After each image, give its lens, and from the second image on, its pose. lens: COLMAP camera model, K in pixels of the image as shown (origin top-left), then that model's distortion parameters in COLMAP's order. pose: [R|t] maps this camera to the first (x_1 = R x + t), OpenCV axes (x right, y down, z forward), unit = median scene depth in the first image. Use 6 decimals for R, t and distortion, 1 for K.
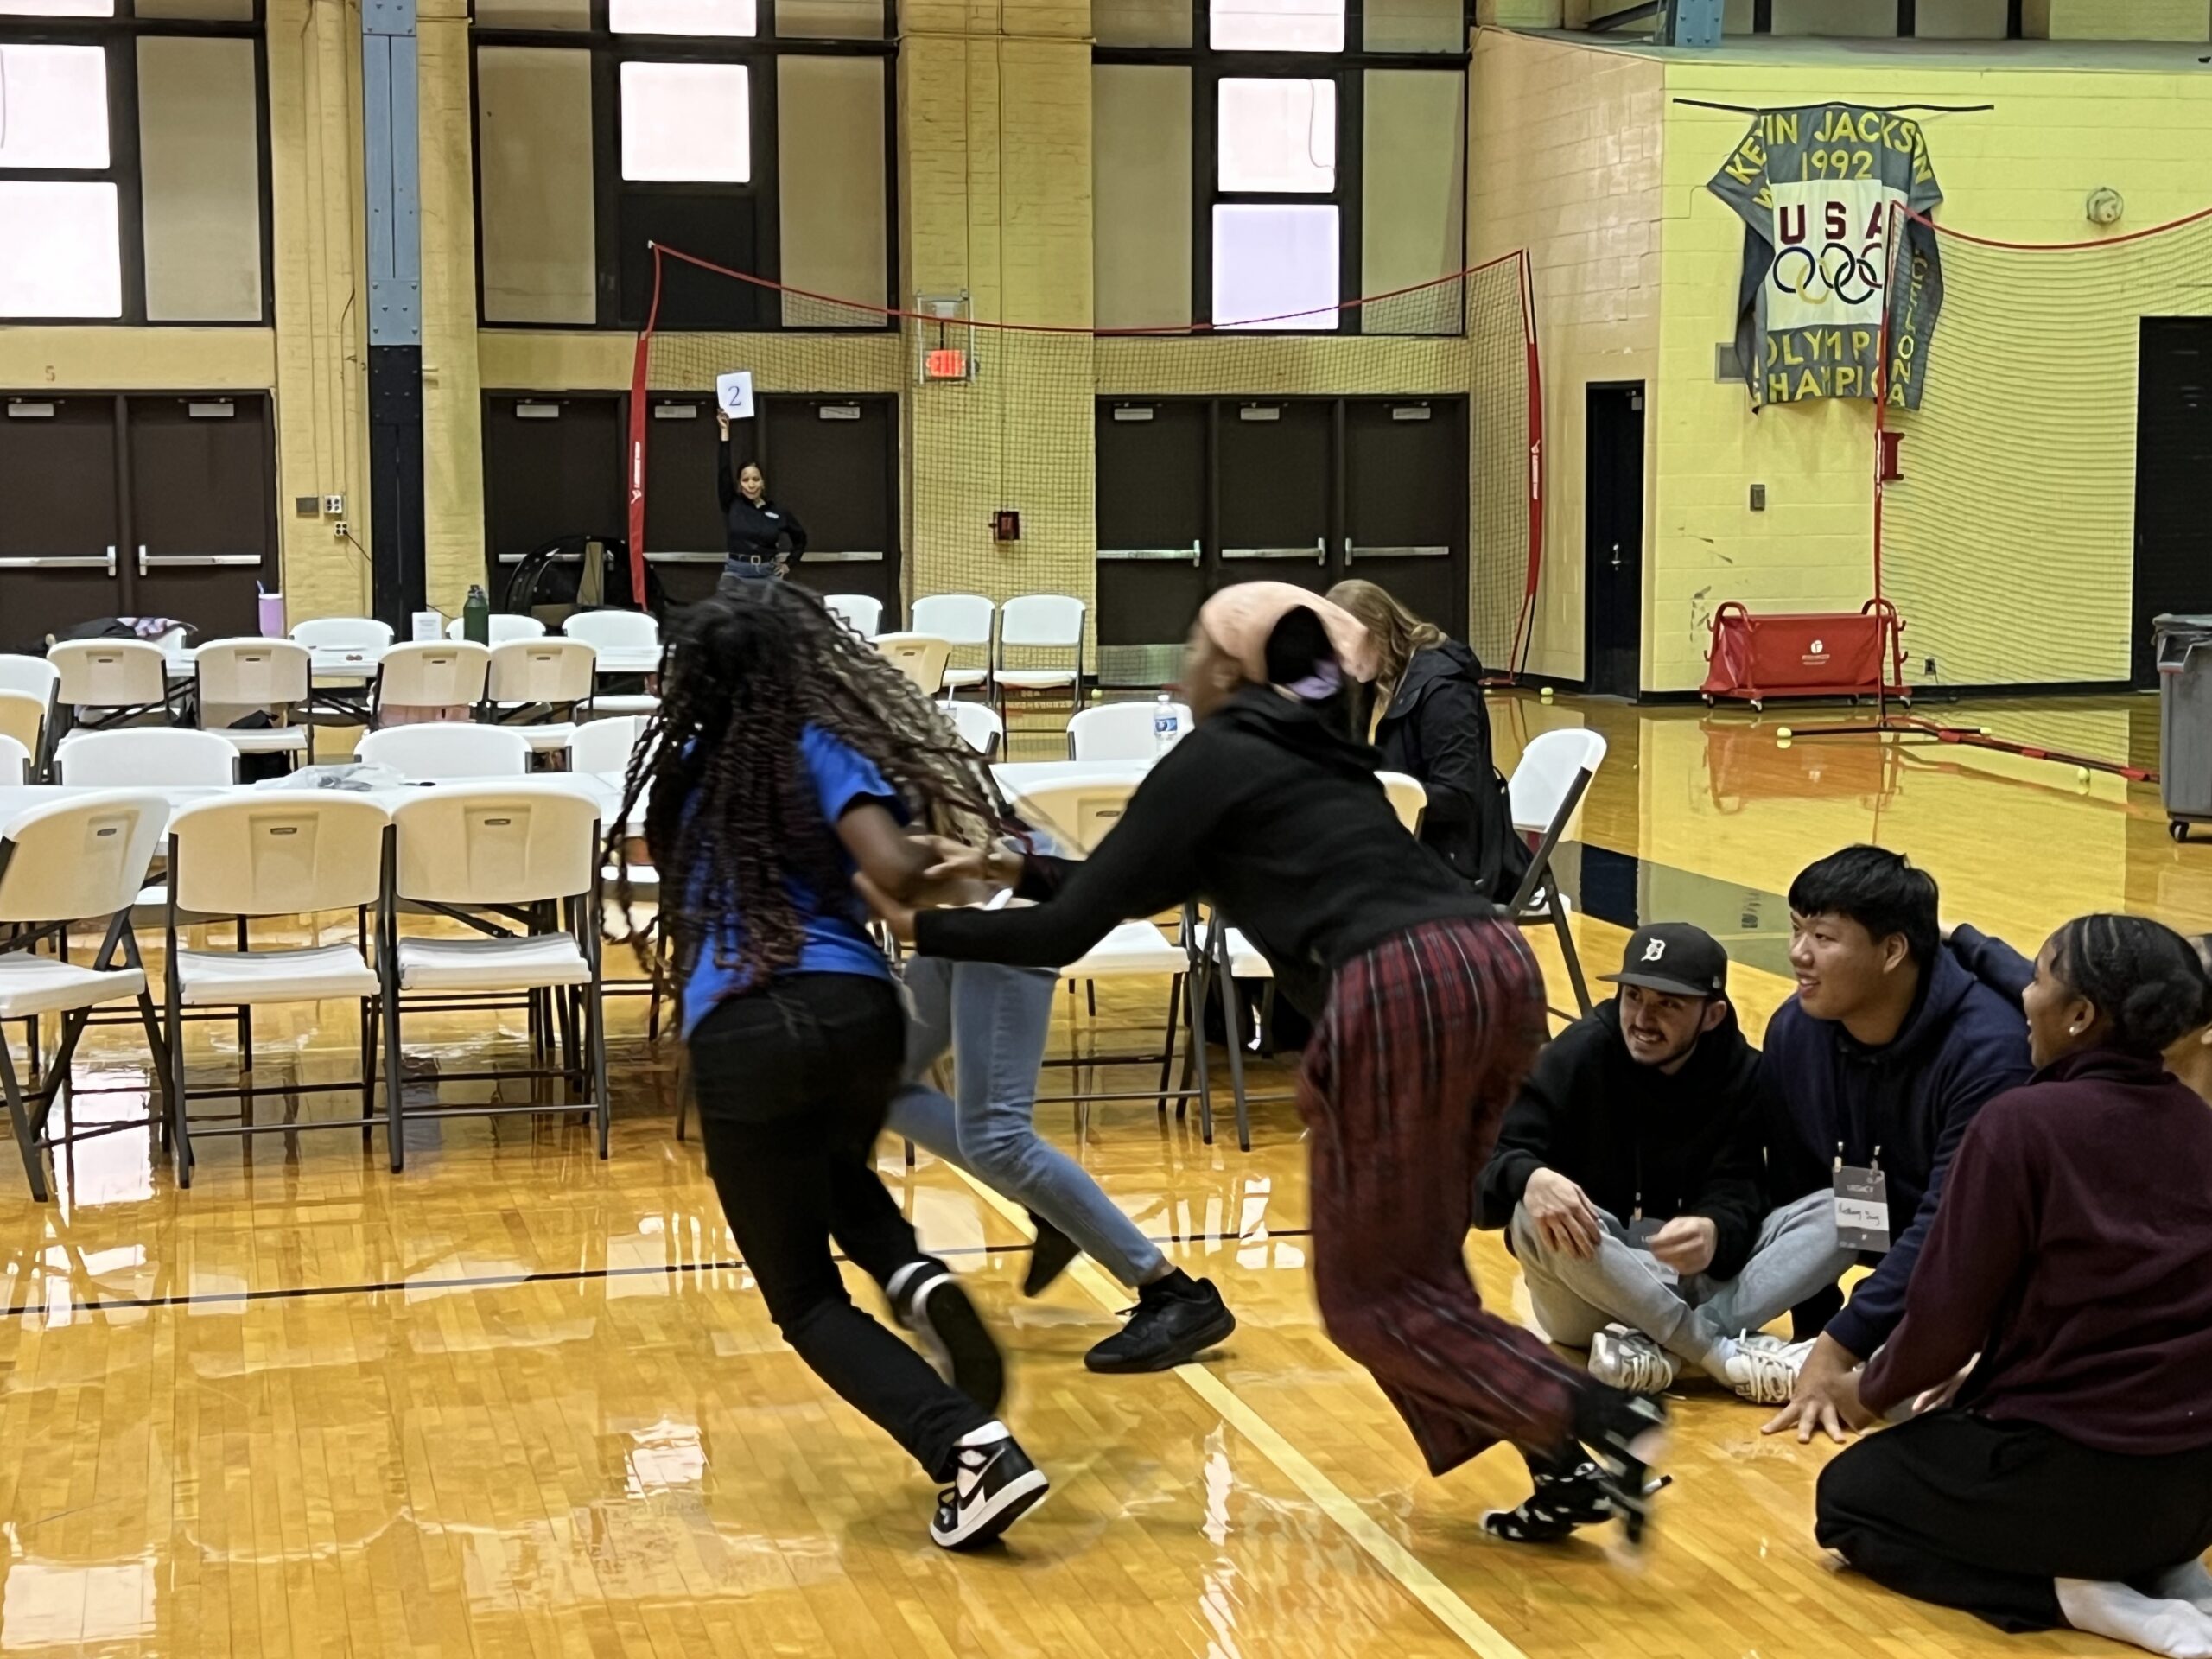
lens RADIAL K [[3700.5, 0, 1103.9], [0, 3700.5, 835.0], [0, 0, 1]] dist [0.094072, 0.000000]
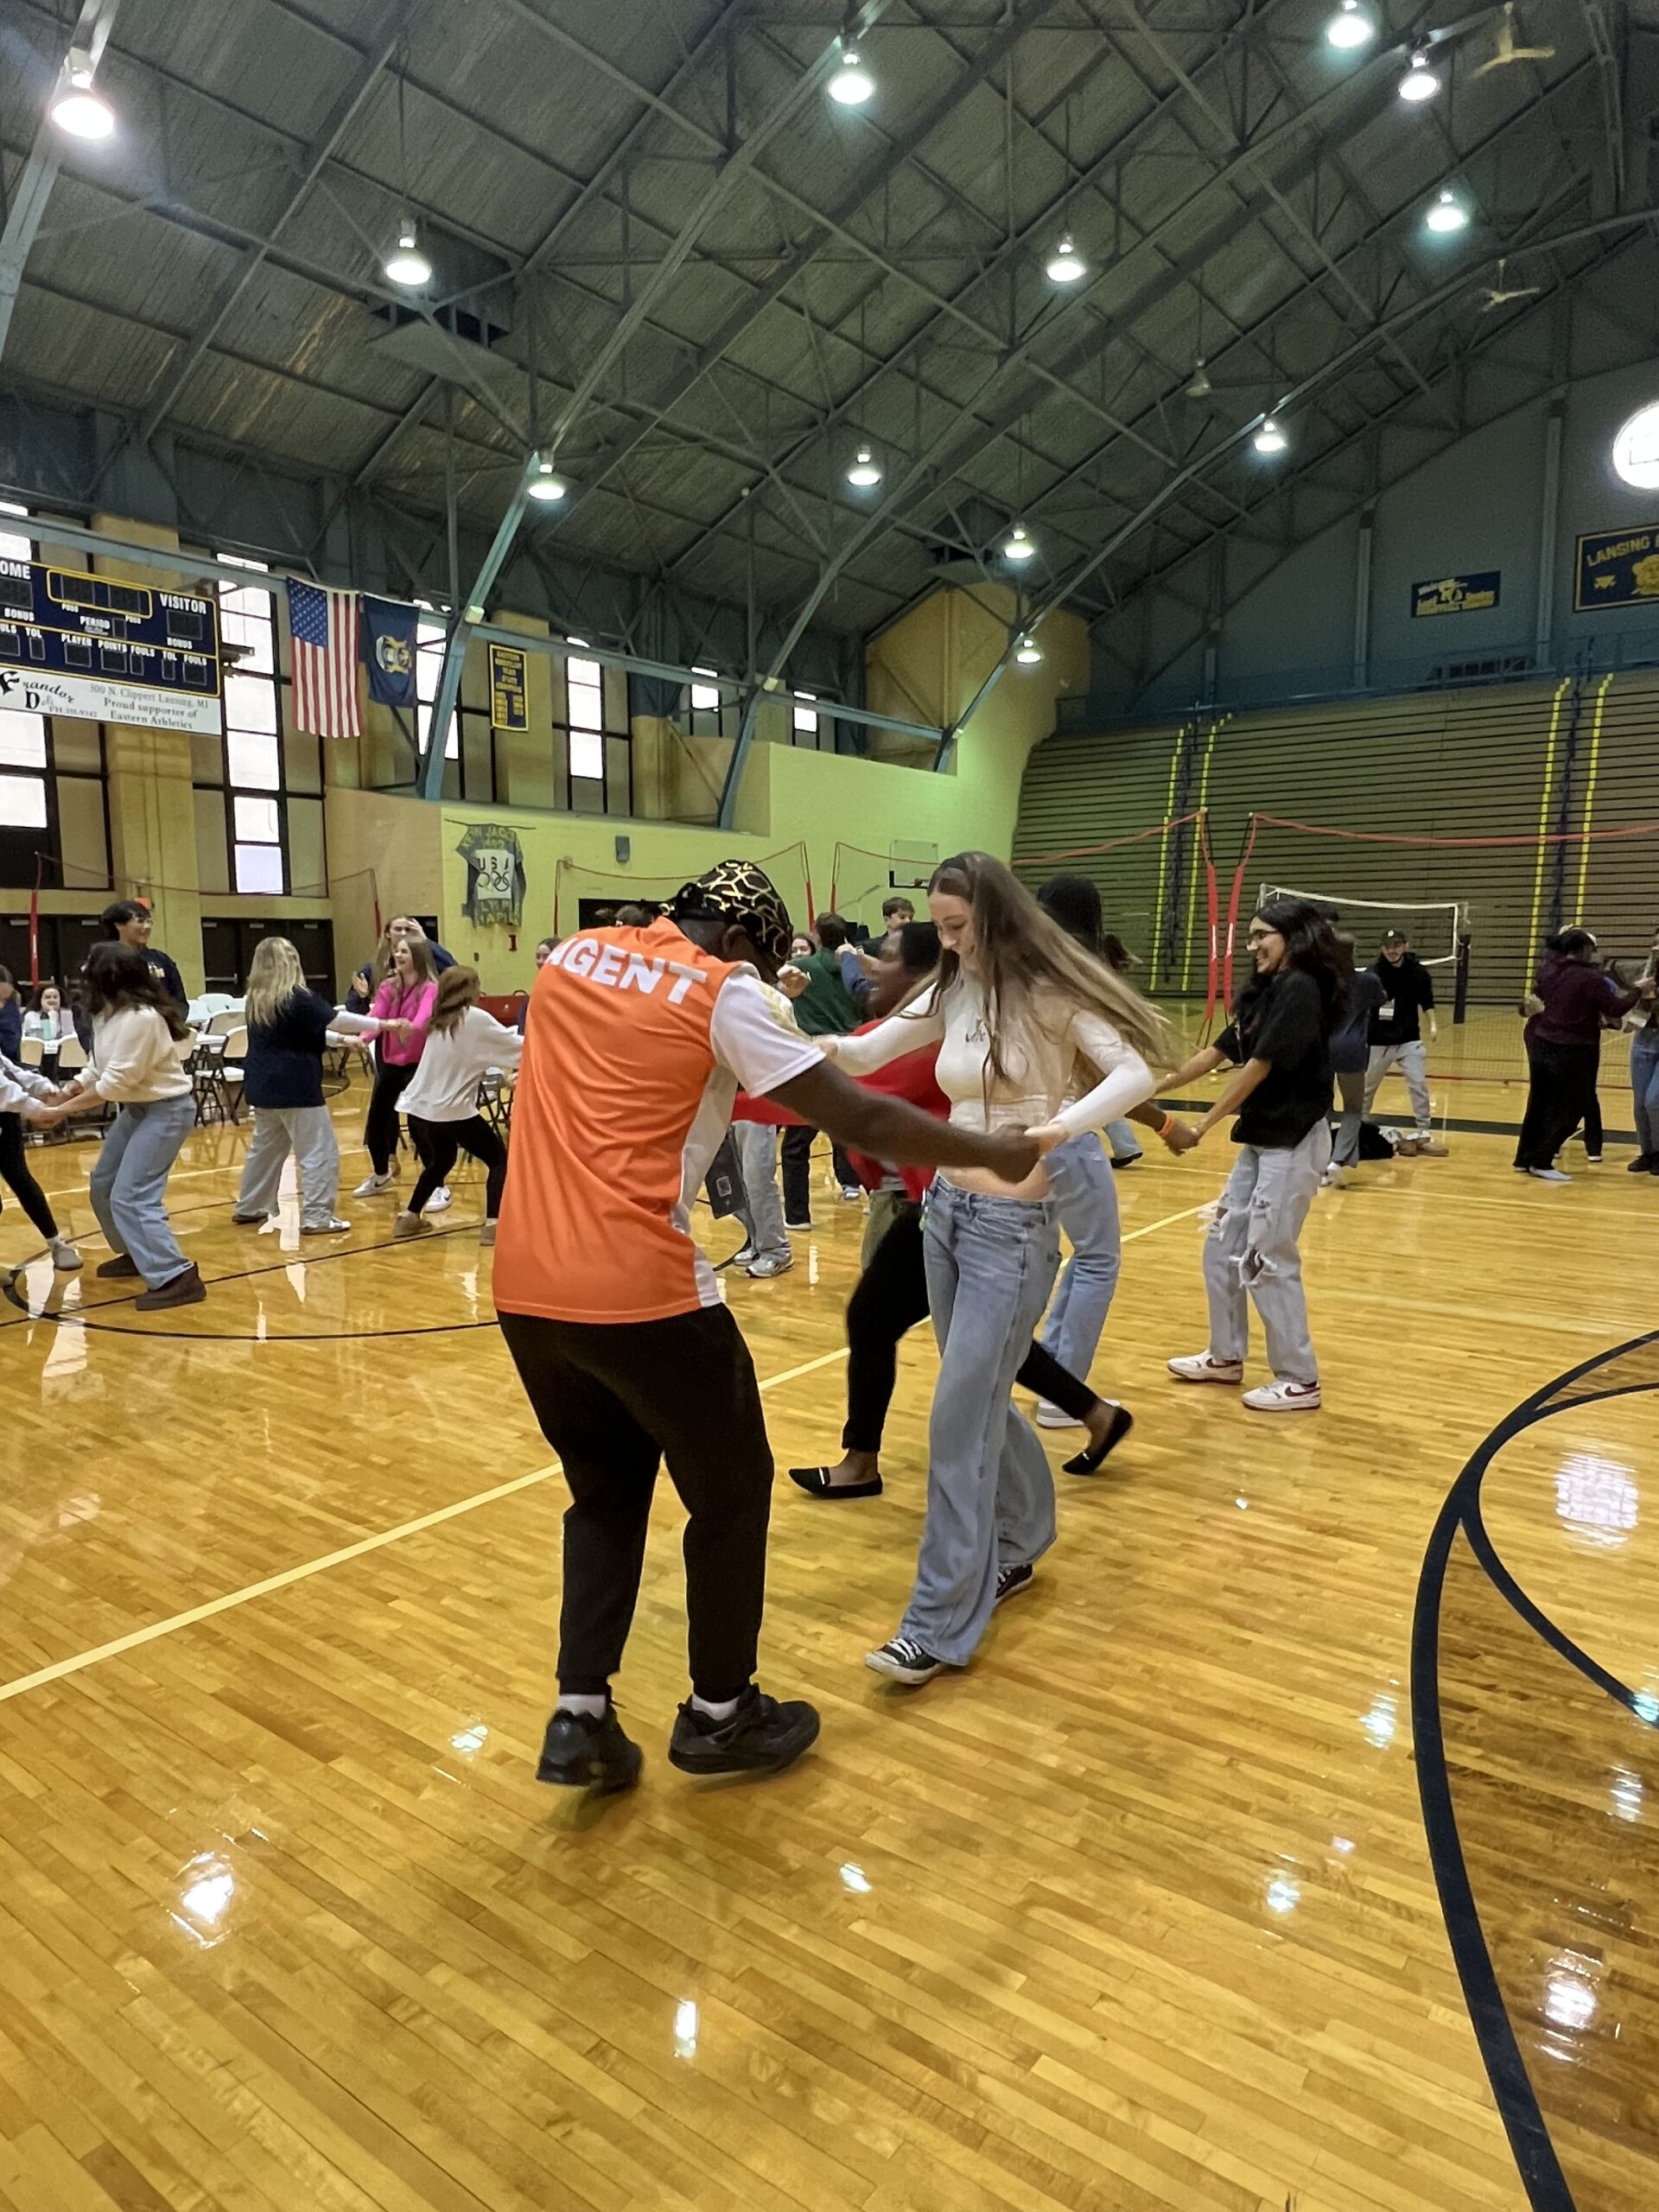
lens RADIAL K [[1368.8, 0, 820.5], [0, 1368.8, 1105.3], [0, 0, 1]] dist [0.000033, -0.003649]
pose [[0.771364, -0.073048, 0.632188, -0.284300], [0.059902, 0.997314, 0.042148, -0.002395], [-0.633569, 0.005358, 0.773668, -0.009783]]
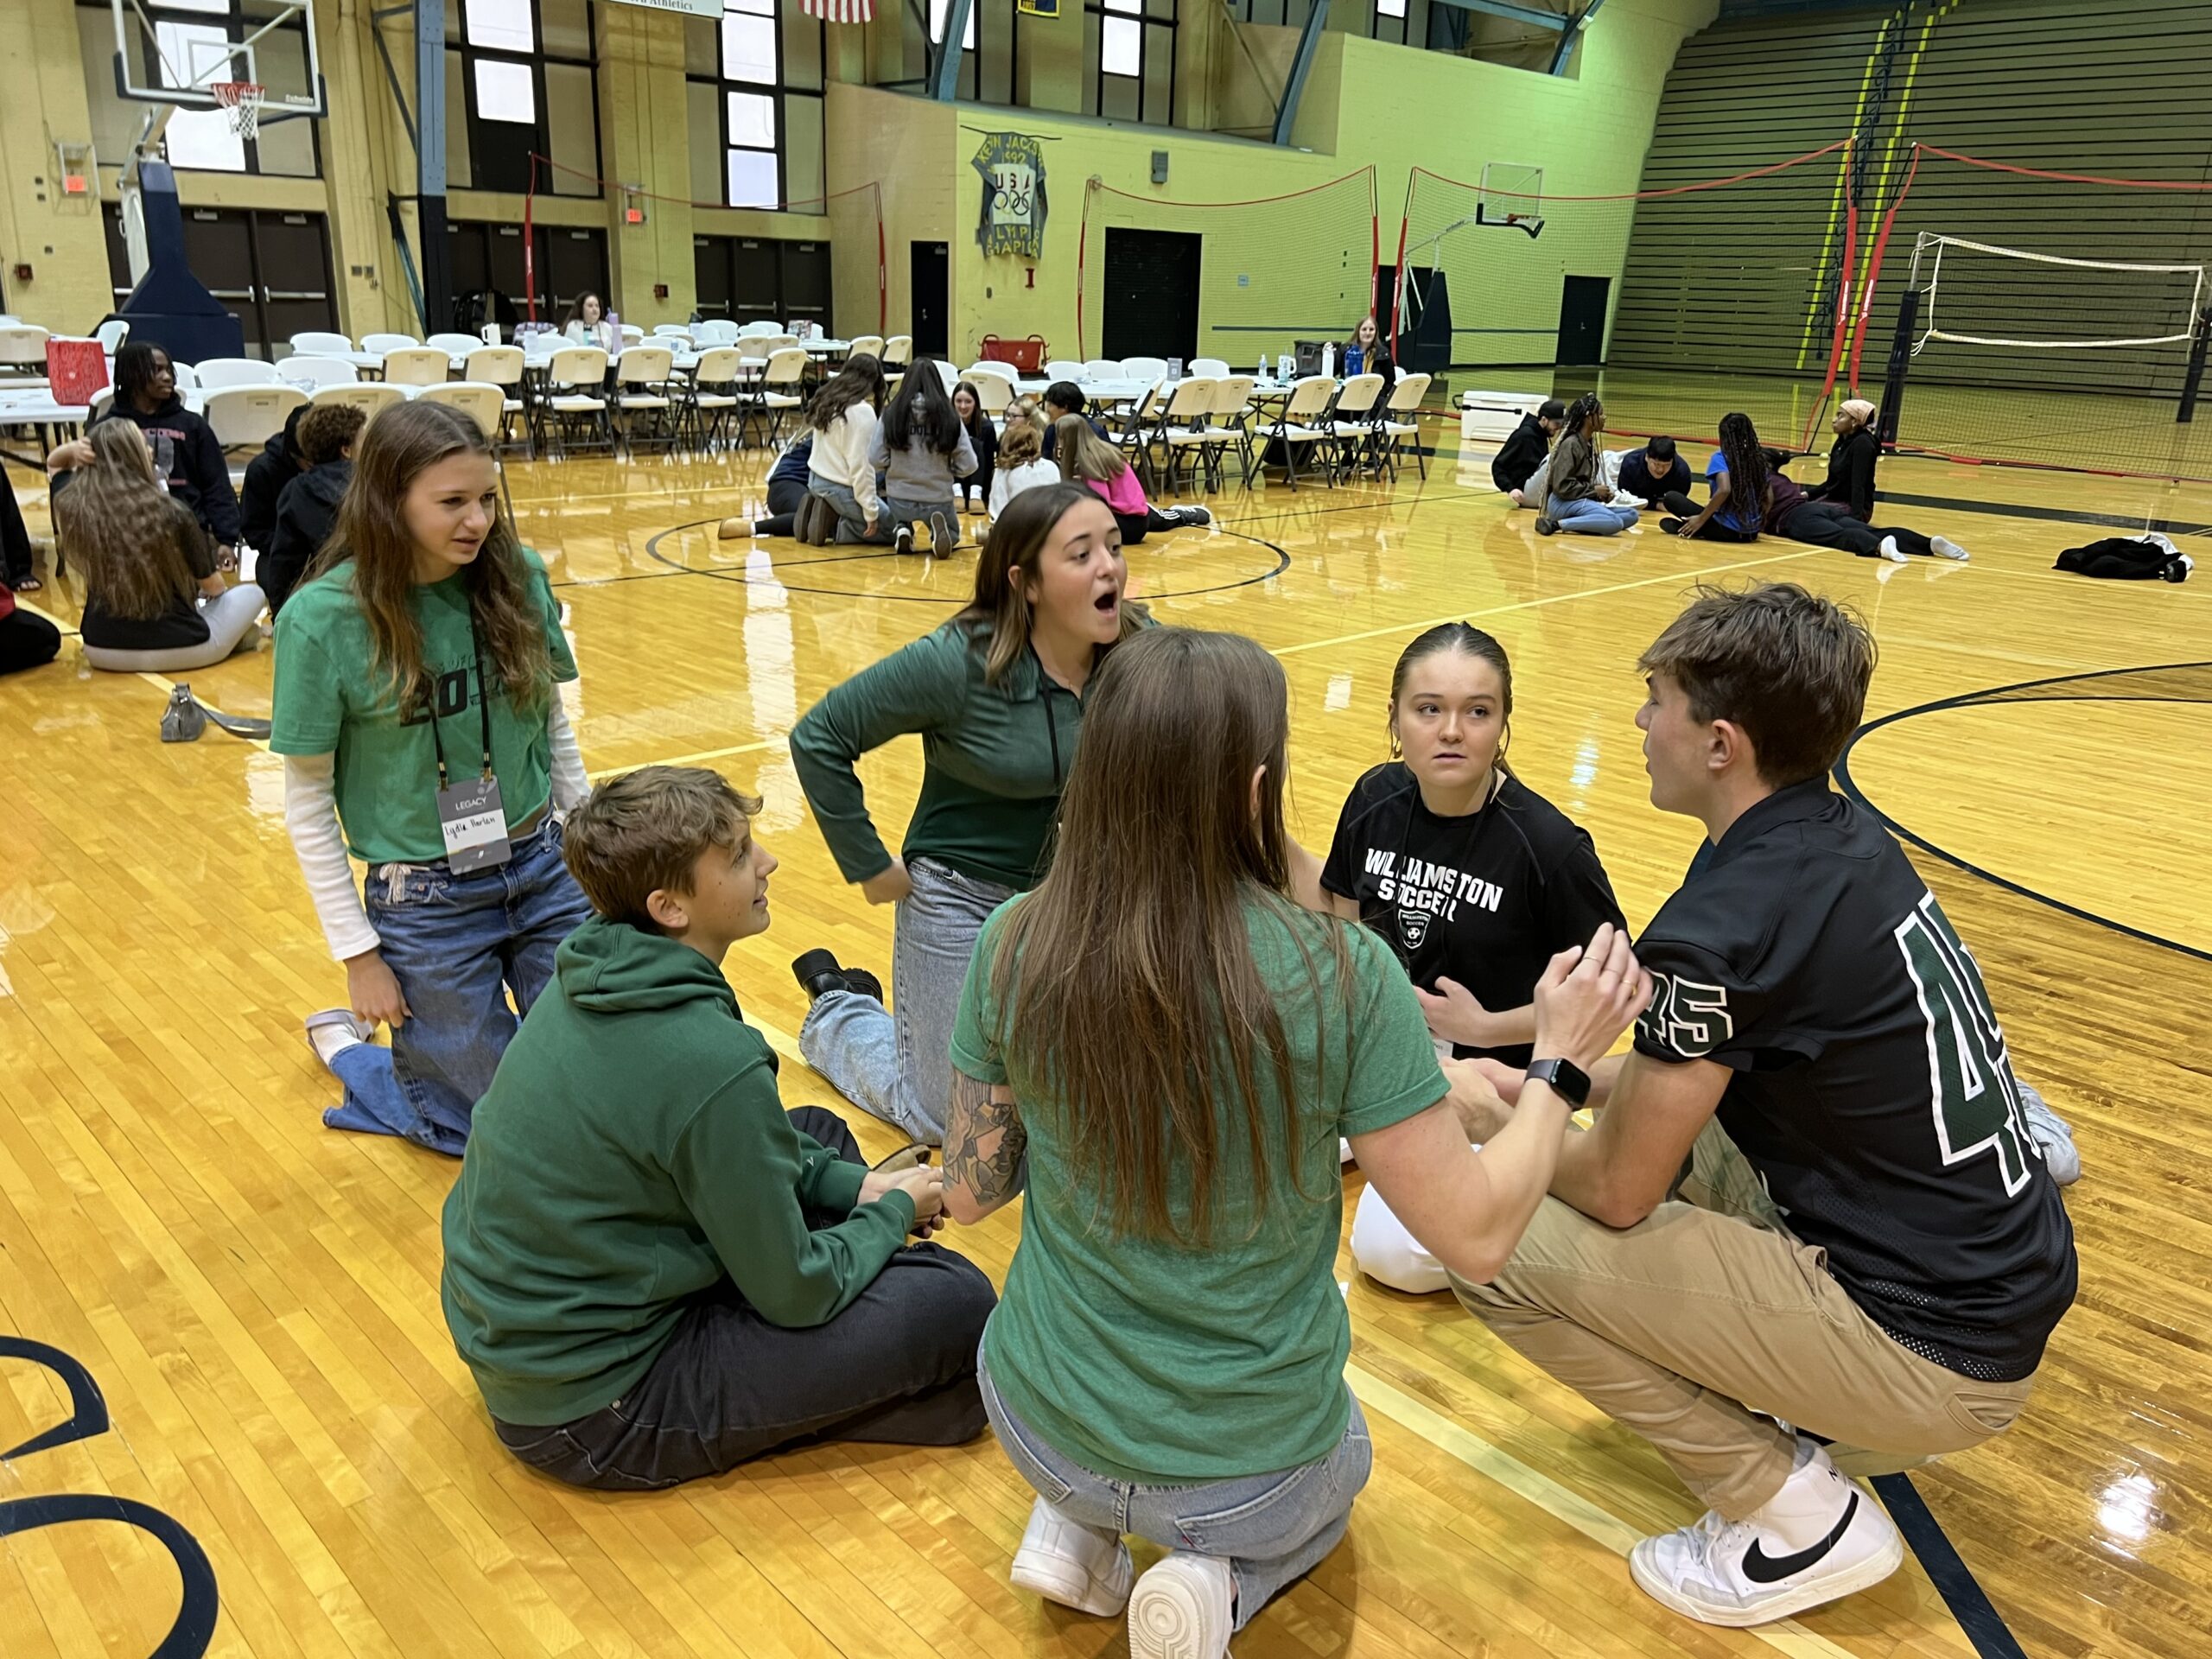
lens RADIAL K [[1646.7, 0, 1107.5], [0, 1646.7, 812.9], [0, 0, 1]] dist [0.044816, -0.047941]
pose [[0.862609, -0.120618, 0.491280, -0.336694], [0.010406, 0.975183, 0.221155, 0.008513], [-0.505764, -0.185658, 0.842457, -0.076866]]
